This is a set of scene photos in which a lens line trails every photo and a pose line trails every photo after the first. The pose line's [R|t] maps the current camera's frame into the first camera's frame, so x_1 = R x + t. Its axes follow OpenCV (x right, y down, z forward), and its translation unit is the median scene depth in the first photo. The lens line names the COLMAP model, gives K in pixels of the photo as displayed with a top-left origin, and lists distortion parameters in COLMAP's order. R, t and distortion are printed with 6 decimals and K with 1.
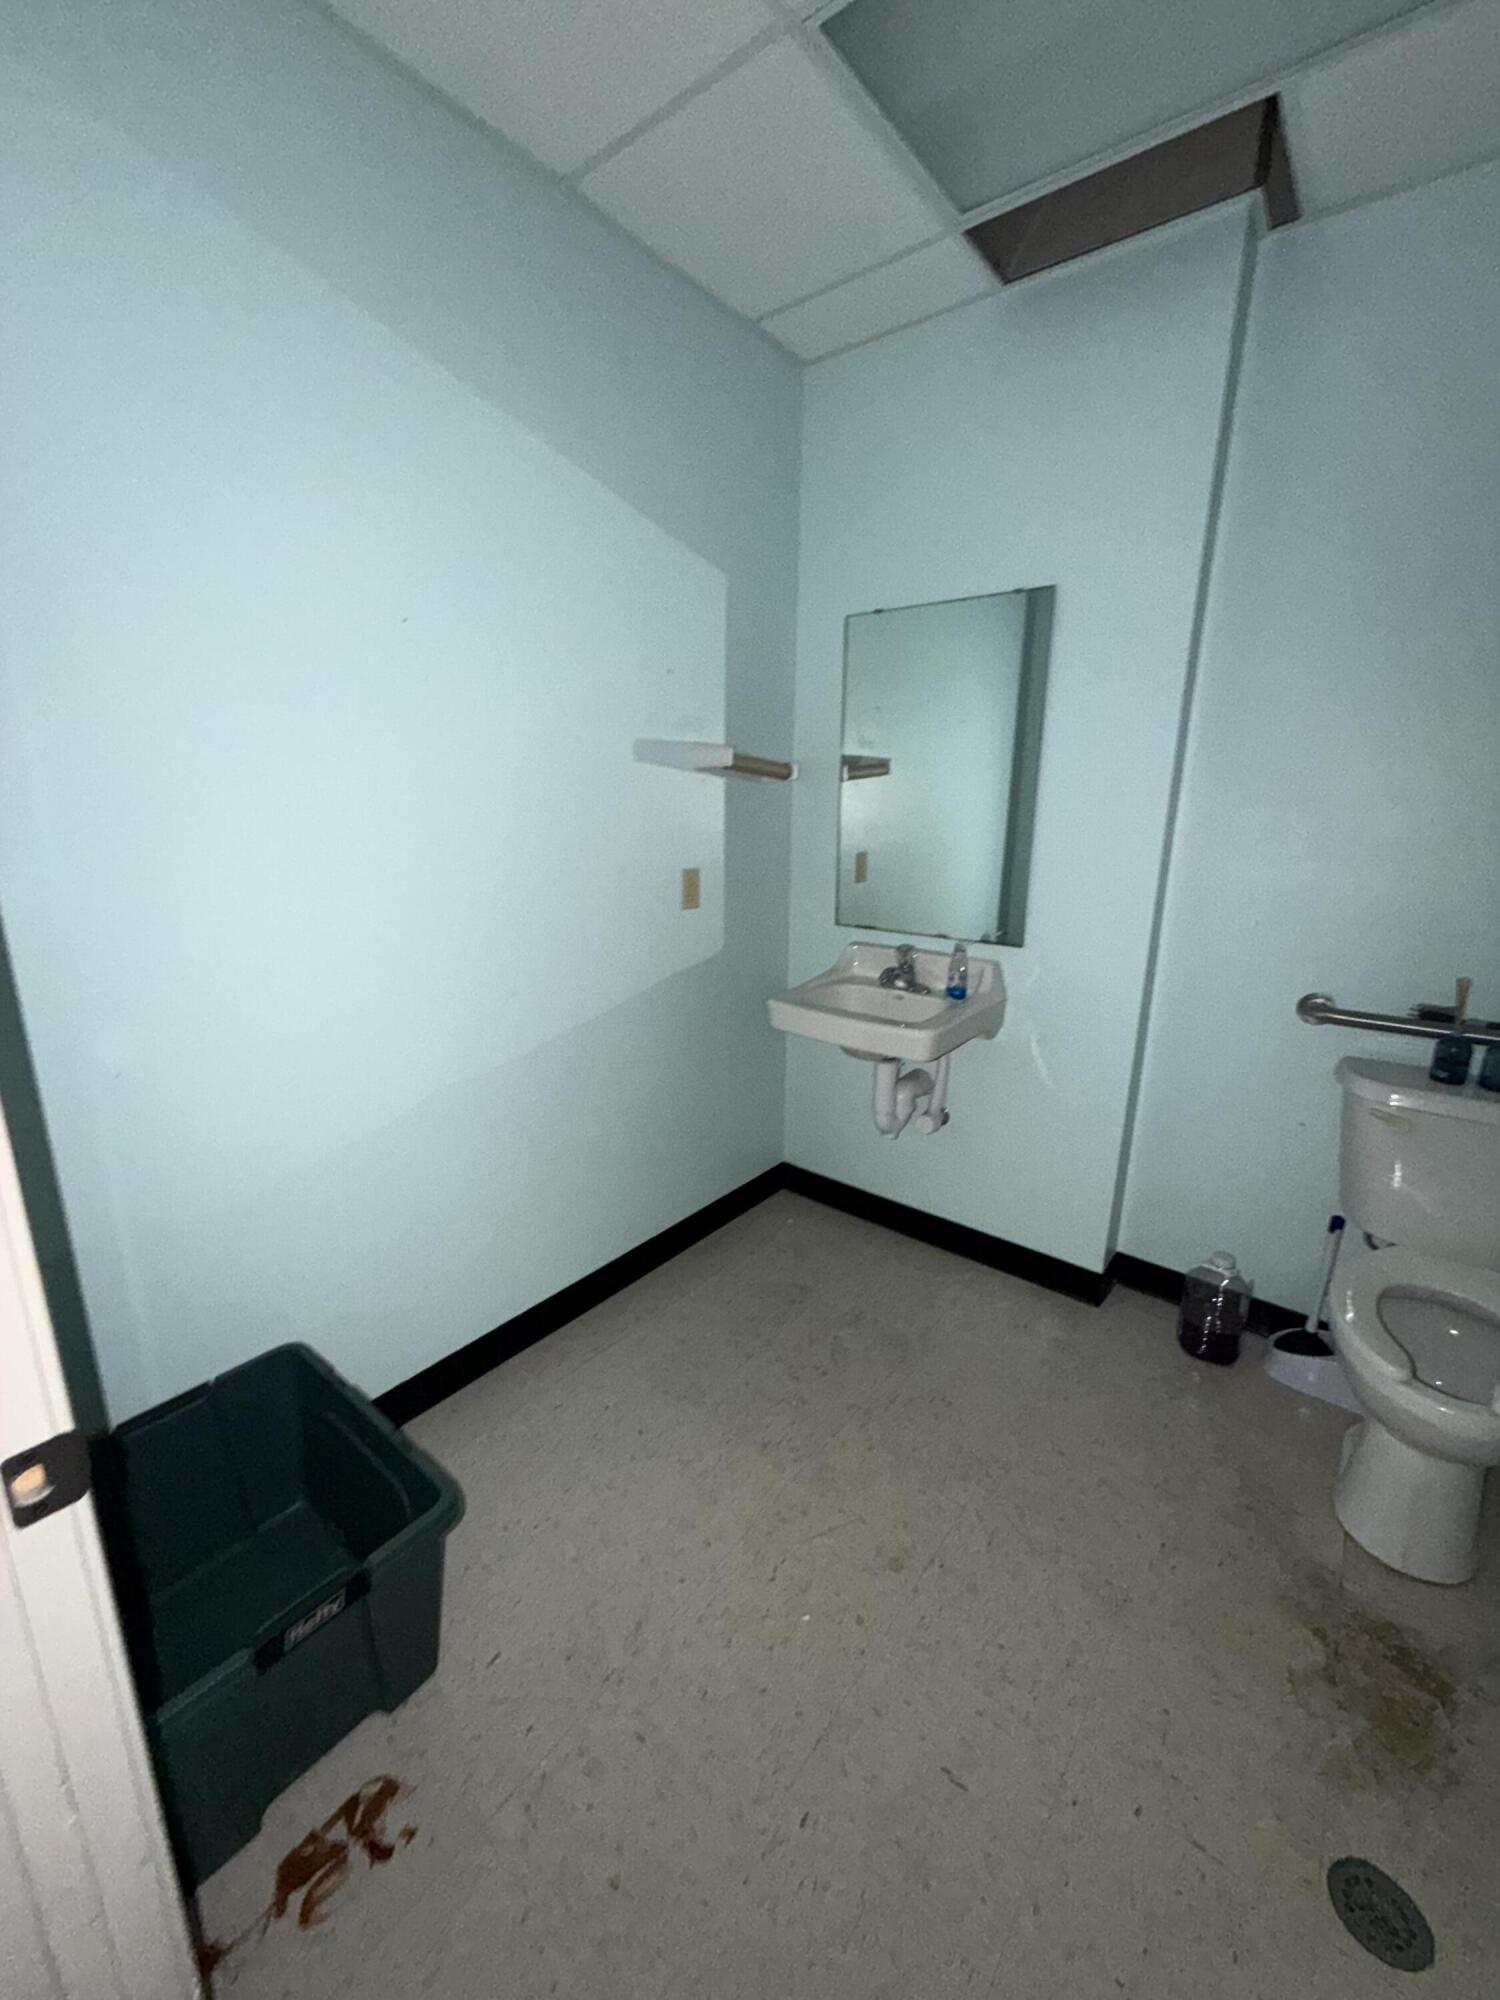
lens RADIAL K [[796.4, 0, 748.6], [0, 796.4, 994.6], [0, 0, 1]] dist [-0.001289, 0.000255]
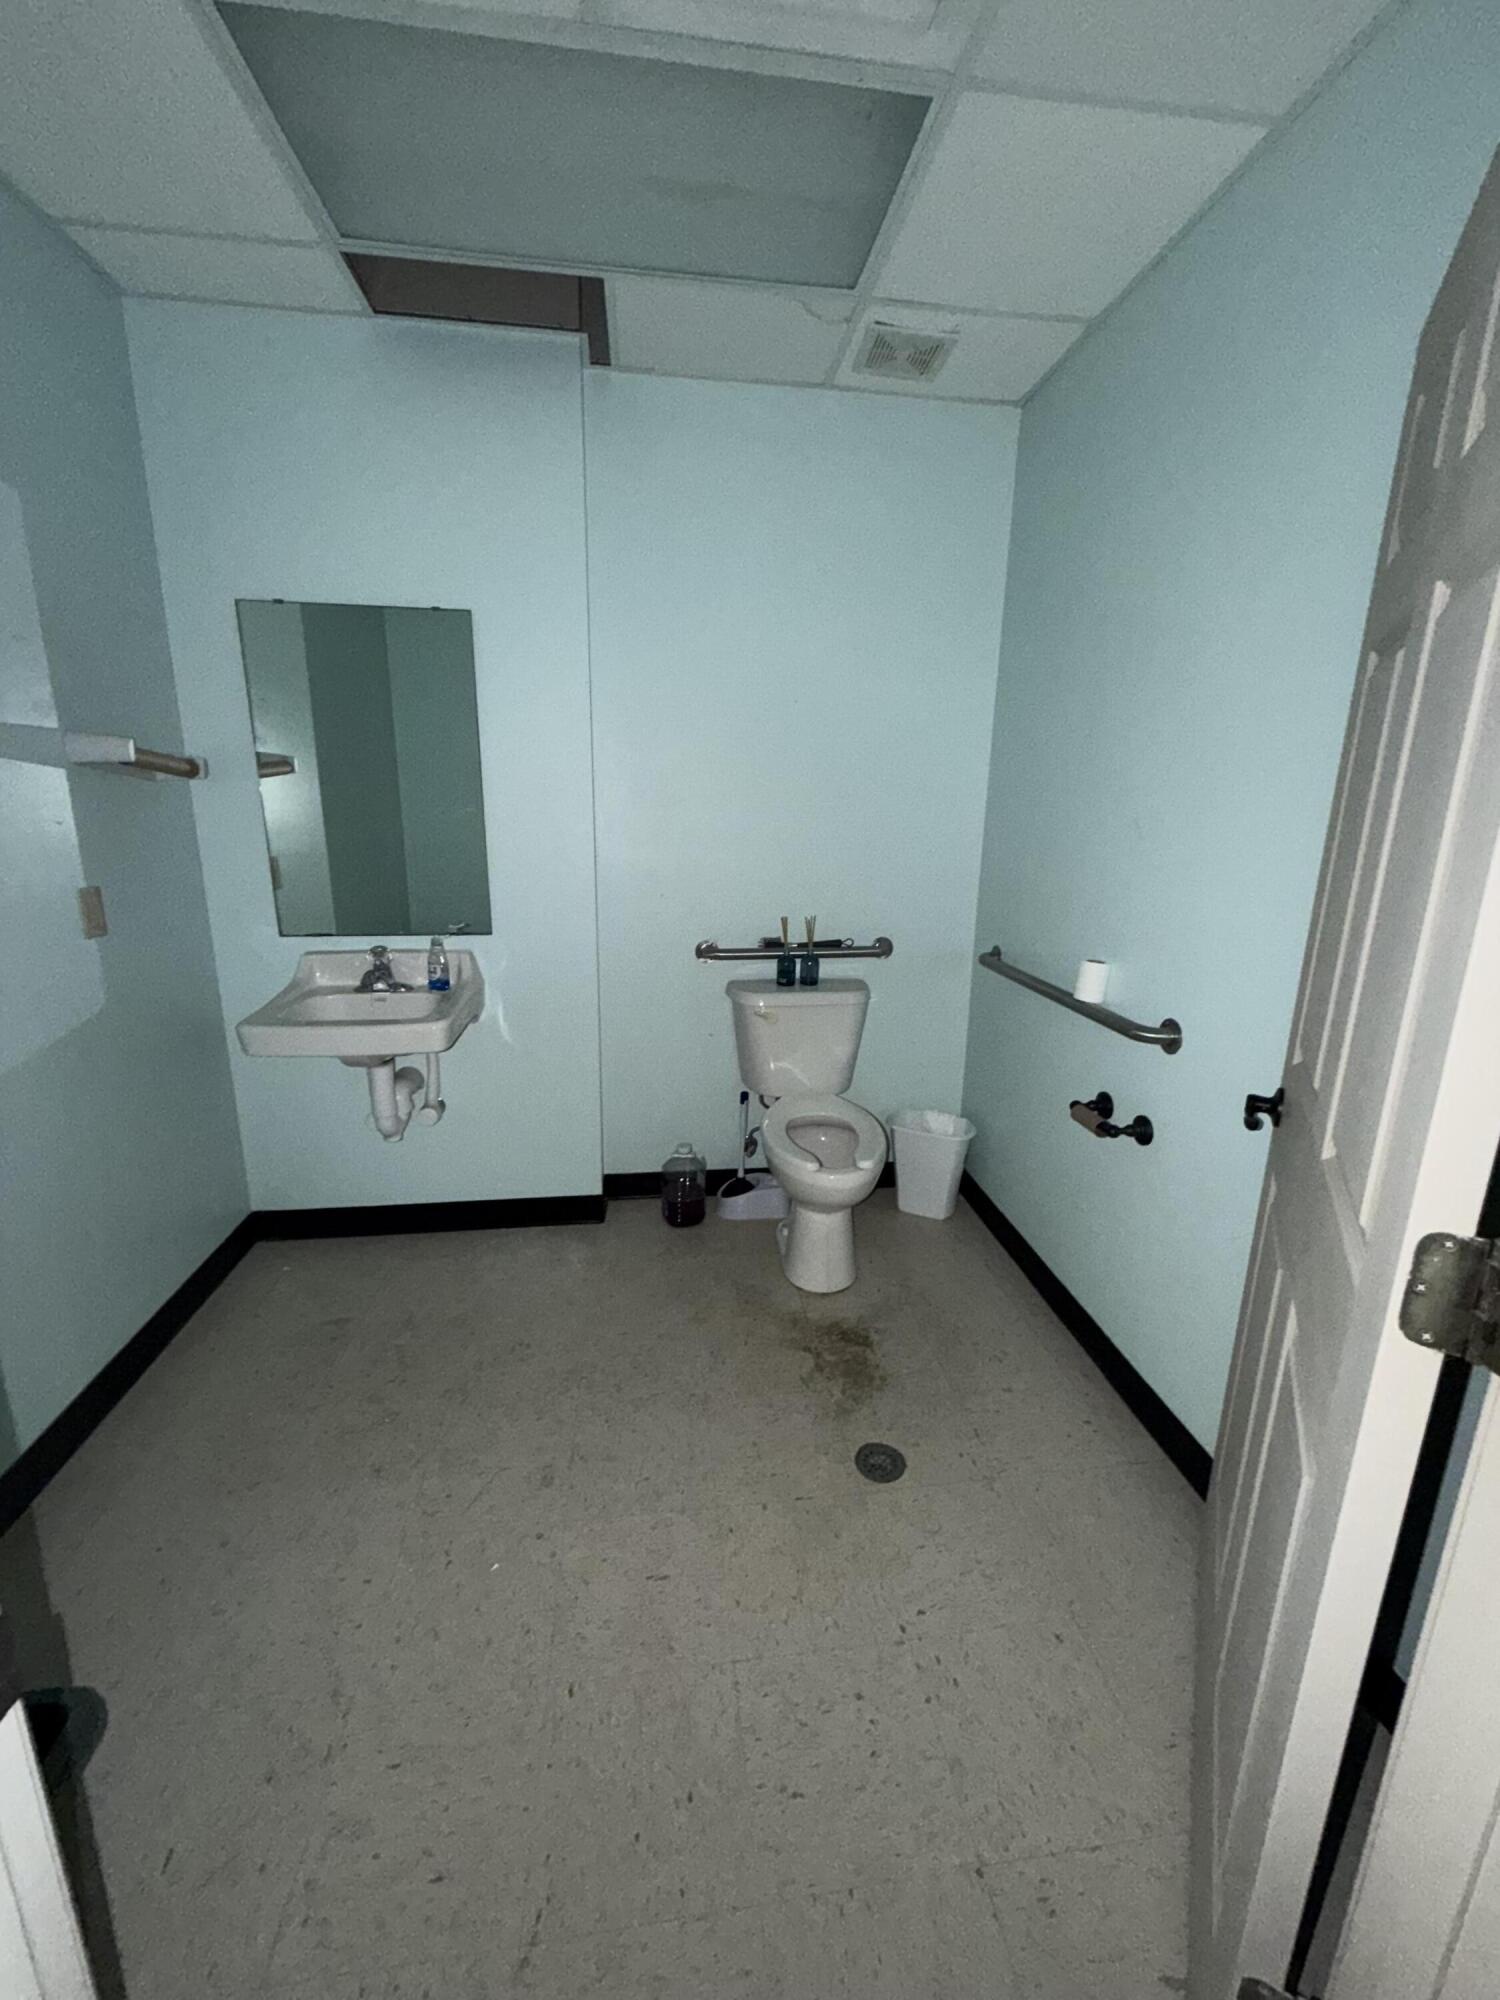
lens RADIAL K [[796.4, 0, 751.6], [0, 796.4, 996.7], [0, 0, 1]] dist [-0.001289, 0.000255]
pose [[0.694812, -0.173076, 0.698055, -0.197561], [0.167466, 0.982866, 0.077004, 0.001166], [-0.699422, 0.063397, 0.711891, -0.037888]]
